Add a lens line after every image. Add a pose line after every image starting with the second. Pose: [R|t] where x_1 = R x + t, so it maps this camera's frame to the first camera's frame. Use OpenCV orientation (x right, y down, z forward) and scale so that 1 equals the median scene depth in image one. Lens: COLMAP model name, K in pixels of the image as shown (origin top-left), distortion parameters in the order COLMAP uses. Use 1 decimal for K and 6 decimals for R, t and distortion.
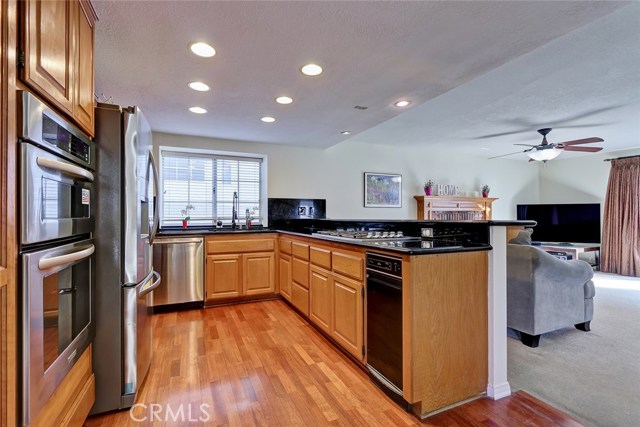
lens RADIAL K [[301.5, 0, 320.0], [0, 301.5, 213.5], [0, 0, 1]] dist [0.001404, -0.000133]
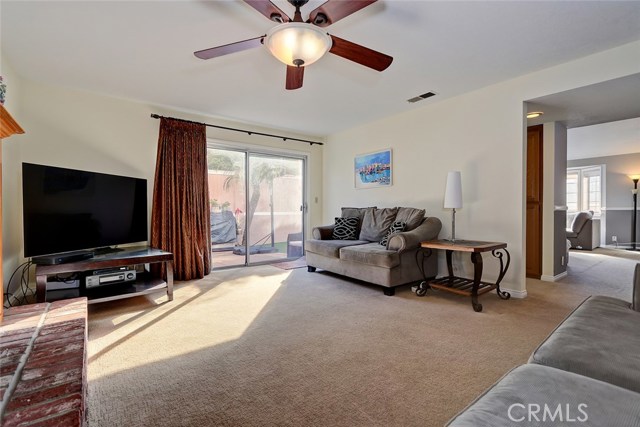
lens RADIAL K [[291.9, 0, 322.2], [0, 291.9, 211.7], [0, 0, 1]] dist [0.001855, 0.000332]
pose [[-0.240384, -0.009011, 0.970636, 0.350144], [-0.001936, 0.999959, 0.008804, 0.039941], [-0.970676, 0.000238, -0.240392, 1.180637]]
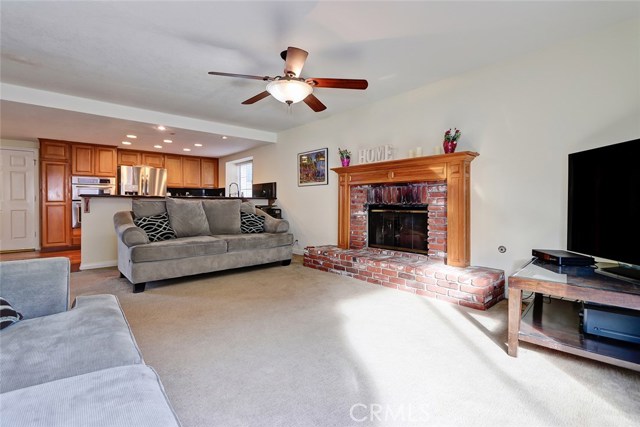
lens RADIAL K [[287.5, 0, 317.4], [0, 287.5, 207.5], [0, 0, 1]] dist [-0.011776, -0.000241]
pose [[0.301543, 0.014251, -0.953346, 1.486846], [0.009567, 0.999793, 0.017971, 0.047139], [0.953404, -0.014540, 0.301344, 0.964480]]
